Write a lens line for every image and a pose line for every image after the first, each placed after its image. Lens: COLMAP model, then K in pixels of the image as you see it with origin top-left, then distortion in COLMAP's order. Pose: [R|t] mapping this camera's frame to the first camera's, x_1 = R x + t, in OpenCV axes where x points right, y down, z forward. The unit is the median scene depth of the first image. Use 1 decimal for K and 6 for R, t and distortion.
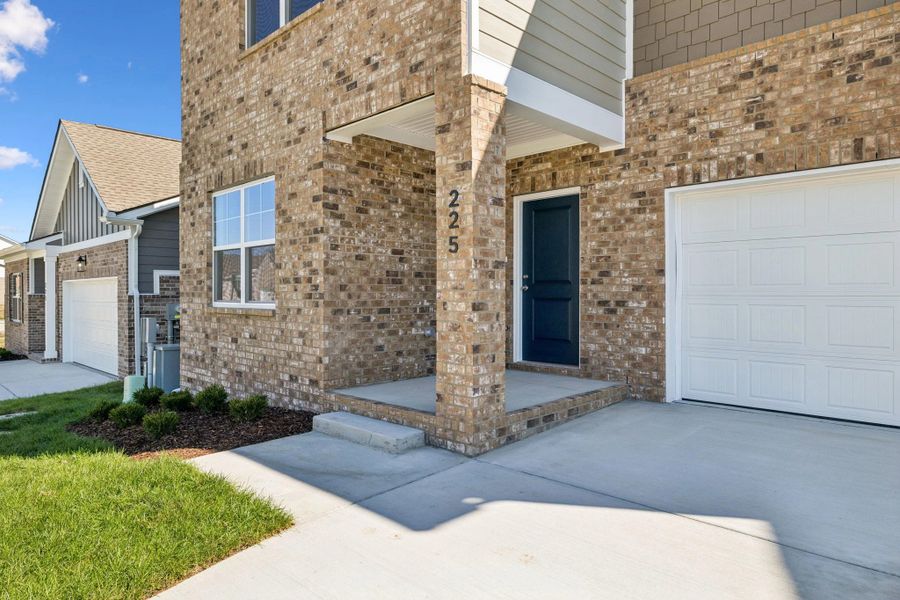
lens RADIAL K [[574.9, 0, 445.5], [0, 574.9, 297.5], [0, 0, 1]] dist [-0.003920, 0.000265]
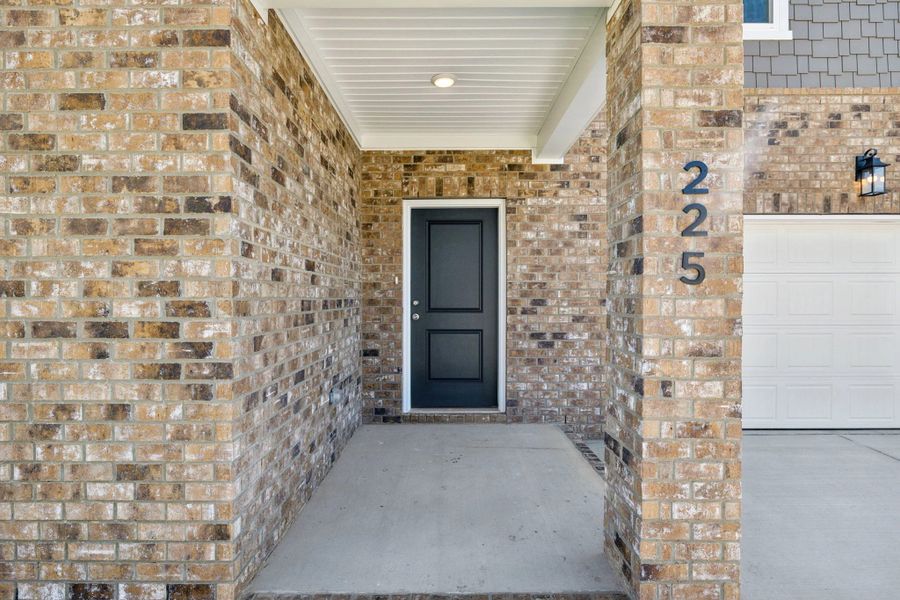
lens RADIAL K [[437.1, 0, 454.5], [0, 437.1, 302.3], [0, 0, 1]] dist [-0.008037, 0.003219]
pose [[0.708638, -0.008727, 0.705518, -0.304185], [0.006885, 0.999961, 0.005454, -0.048760], [-0.705539, 0.000993, 0.708671, 0.652062]]
